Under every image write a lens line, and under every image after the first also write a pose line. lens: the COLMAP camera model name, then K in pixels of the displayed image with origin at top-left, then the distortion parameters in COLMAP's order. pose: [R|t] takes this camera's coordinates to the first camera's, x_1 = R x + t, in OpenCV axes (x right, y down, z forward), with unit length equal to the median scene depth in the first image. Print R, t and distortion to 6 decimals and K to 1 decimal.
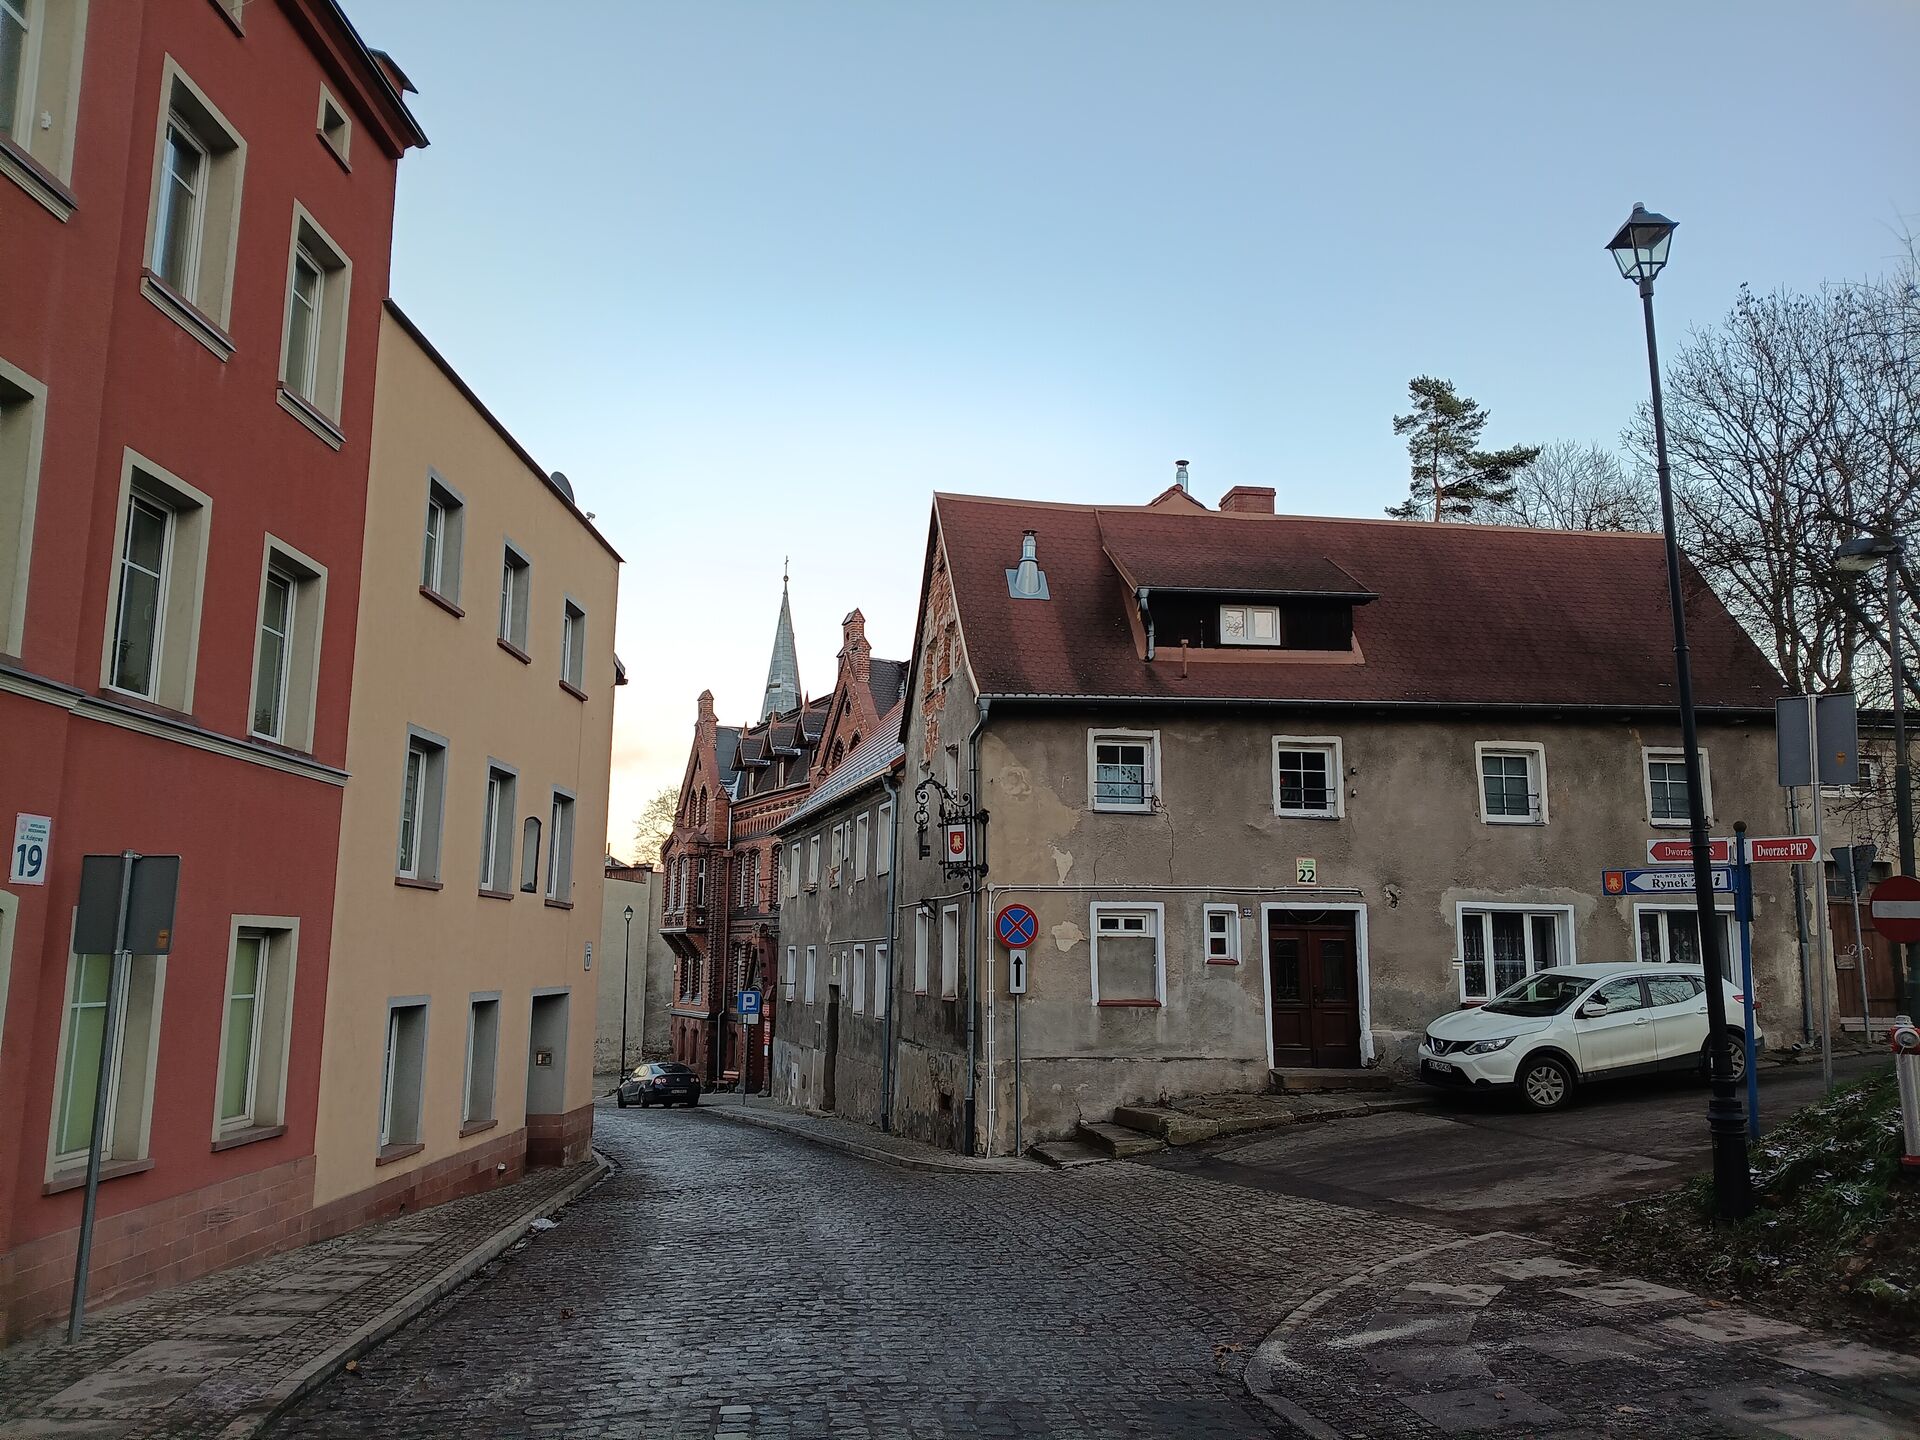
lens RADIAL K [[1383.5, 0, 957.3], [0, 1383.5, 722.0], [0, 0, 1]] dist [0.000446, -0.003854]
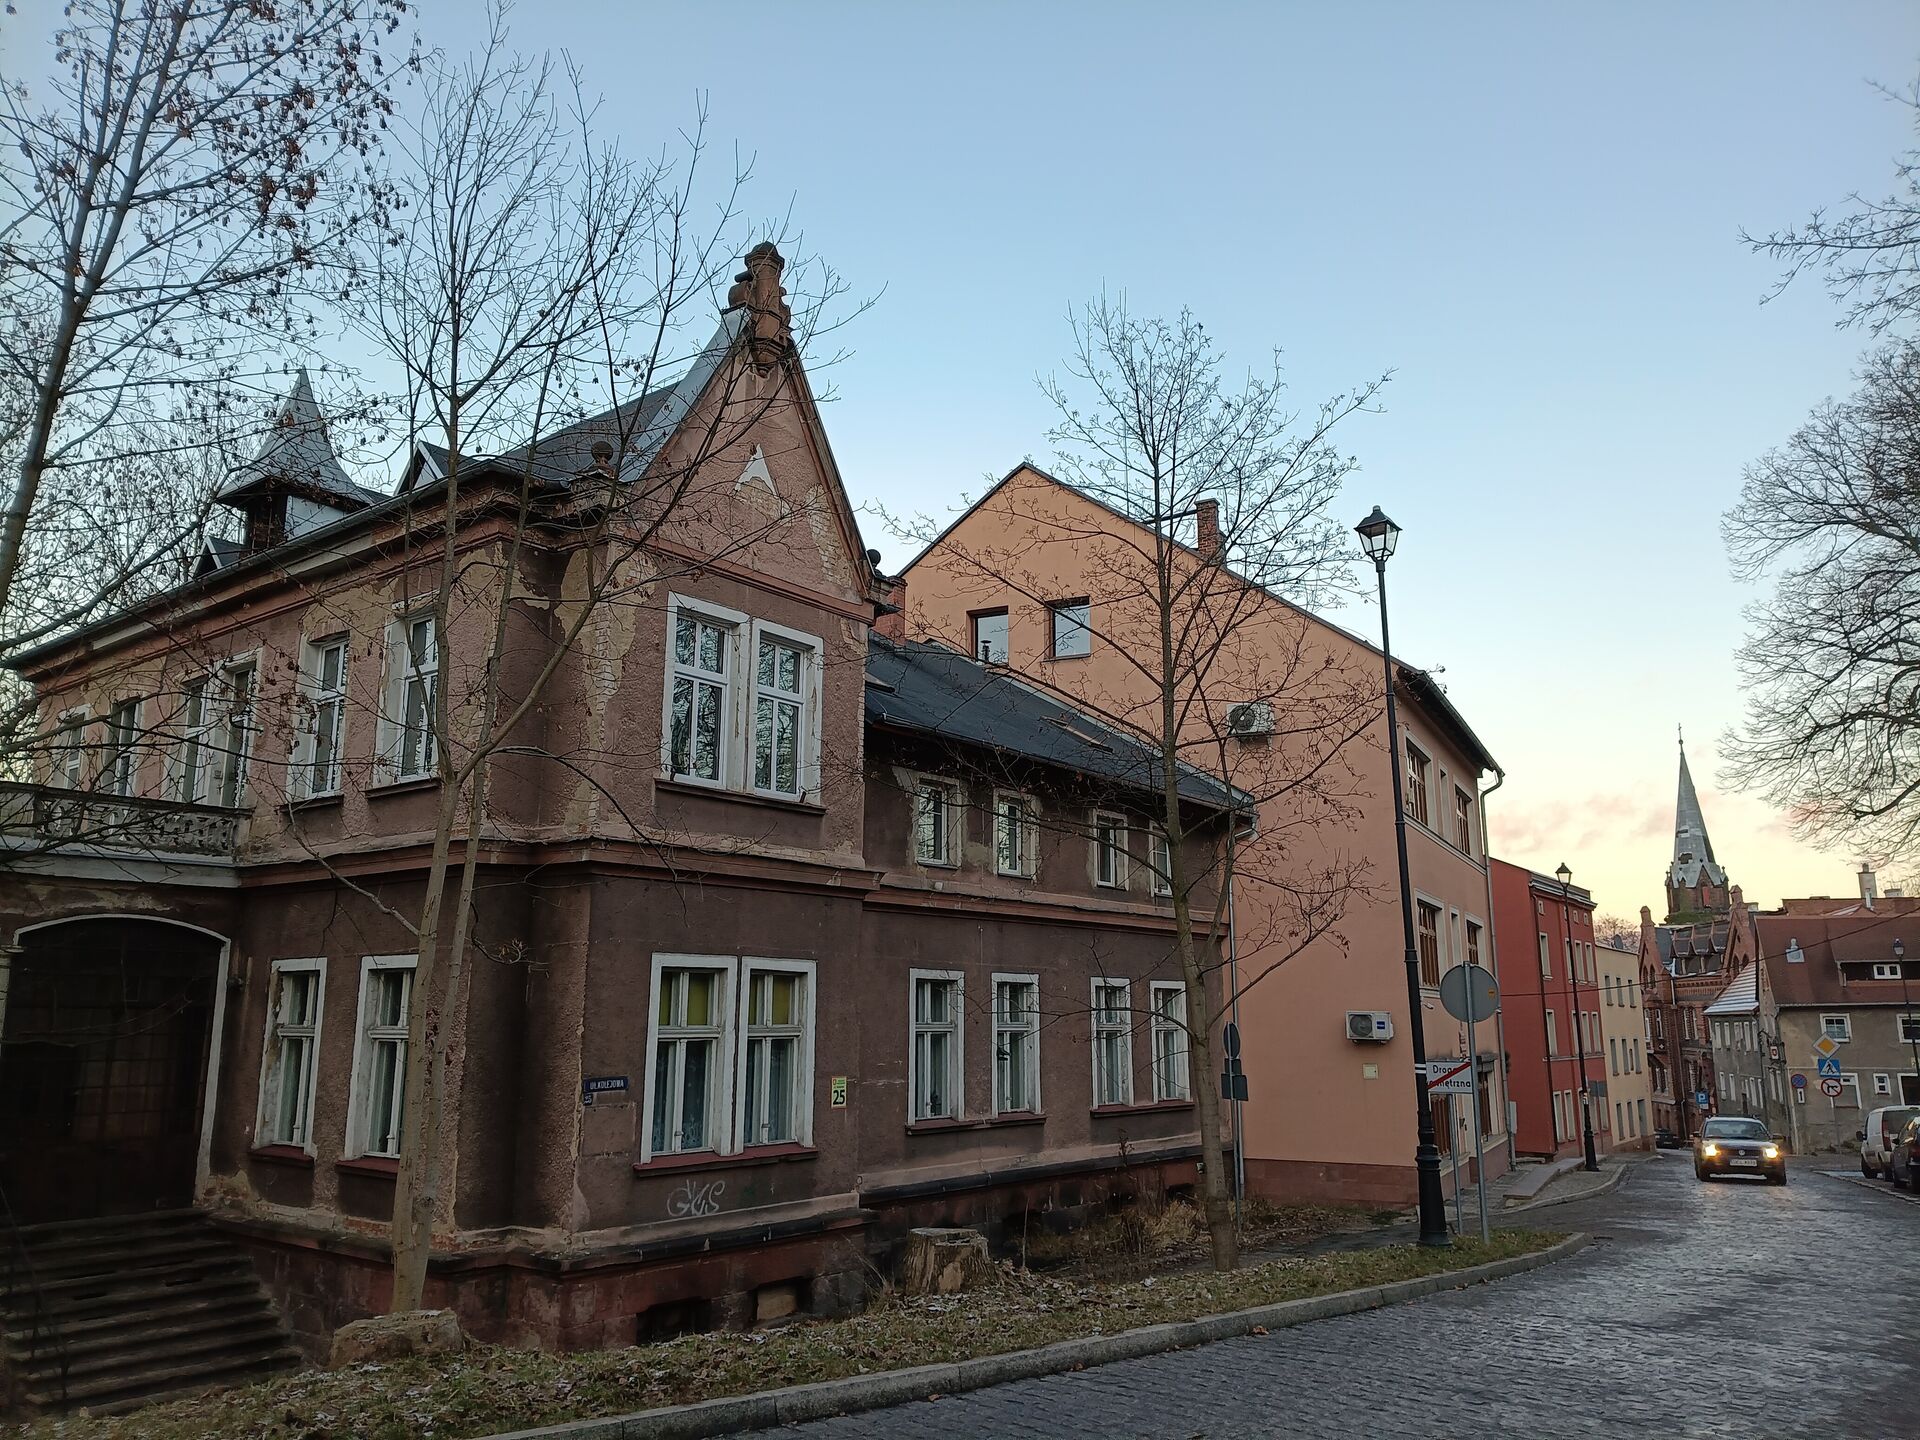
lens RADIAL K [[1383.5, 0, 957.1], [0, 1383.5, 729.4], [0, 0, 1]] dist [0.000446, -0.003854]
pose [[0.813886, -0.123427, -0.567763, 0.178981], [0.097661, 0.992334, -0.075728, -0.287402], [0.572758, 0.006185, 0.819701, -1.293138]]
